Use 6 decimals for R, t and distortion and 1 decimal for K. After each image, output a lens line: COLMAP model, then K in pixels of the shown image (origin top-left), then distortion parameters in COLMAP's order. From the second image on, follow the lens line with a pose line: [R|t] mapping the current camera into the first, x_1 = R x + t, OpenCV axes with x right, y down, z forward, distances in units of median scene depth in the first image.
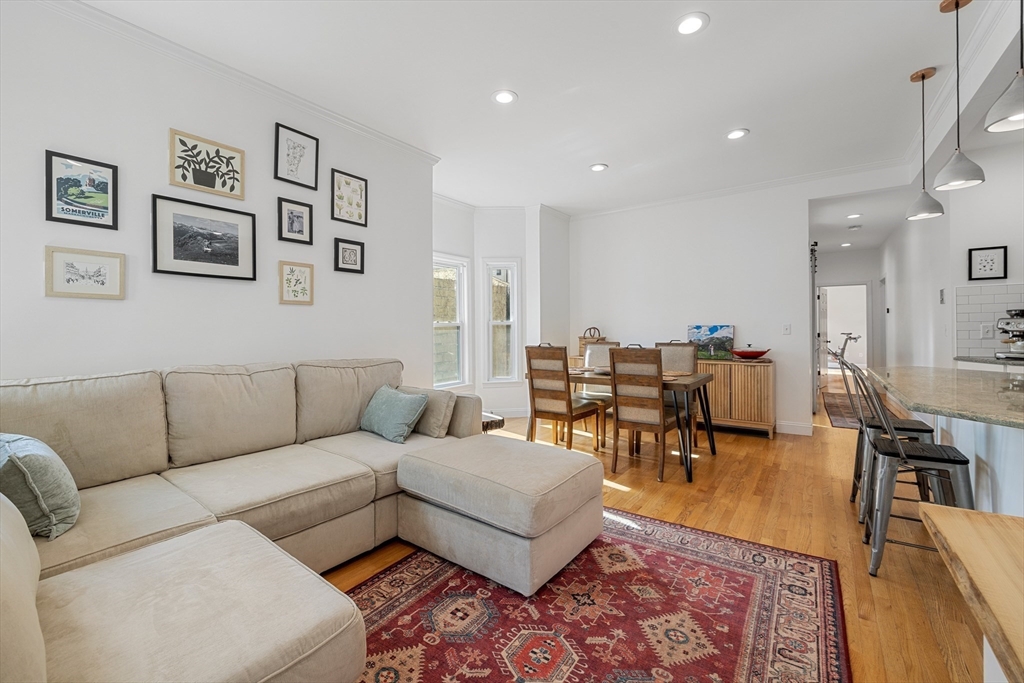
lens RADIAL K [[437.1, 0, 500.5], [0, 437.1, 329.3], [0, 0, 1]] dist [-0.002788, 0.000732]
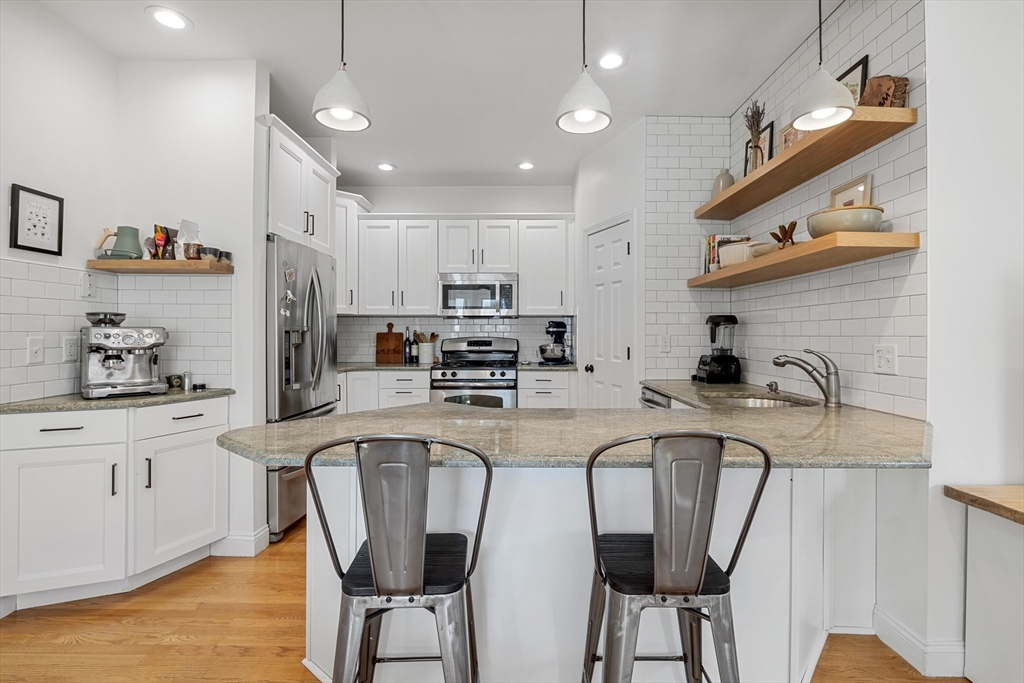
lens RADIAL K [[477.0, 0, 515.0], [0, 477.0, 338.0], [0, 0, 1]] dist [-0.018380, 0.000137]
pose [[-0.582900, 0.000822, 0.812543, 0.365829], [0.003238, 0.999994, 0.001311, -0.010444], [-0.812537, 0.003395, -0.582899, 0.980202]]
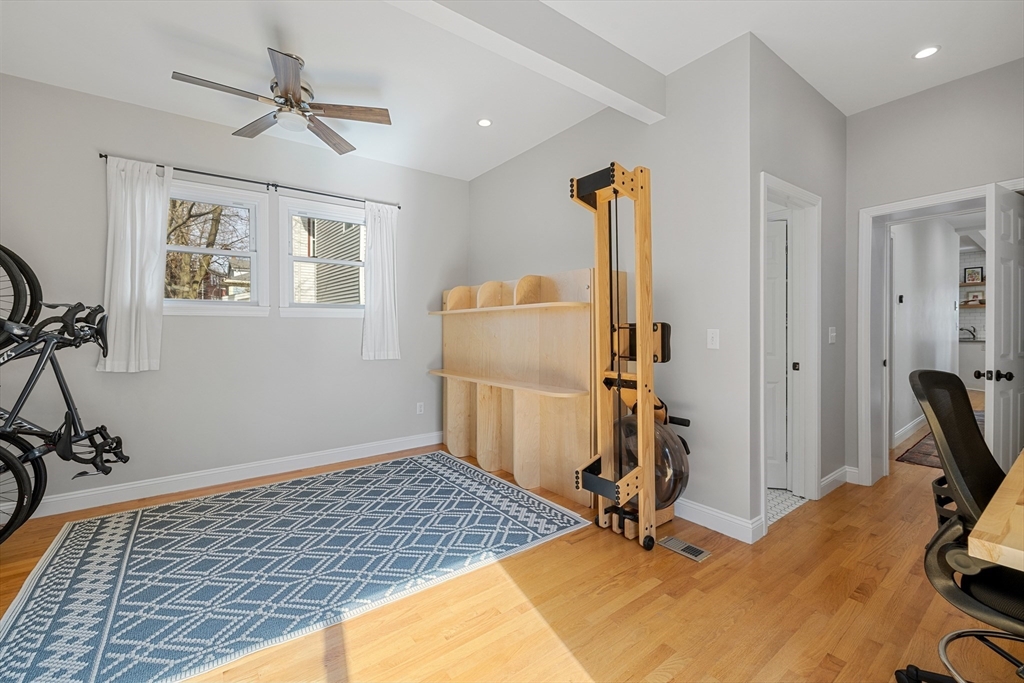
lens RADIAL K [[437.1, 0, 505.9], [0, 437.1, 333.8], [0, 0, 1]] dist [-0.002788, 0.000732]
pose [[-0.957561, 0.012637, 0.287952, 2.644217], [0.015337, 0.999857, 0.007122, -0.011036], [-0.287821, 0.011236, -0.957618, 3.724811]]
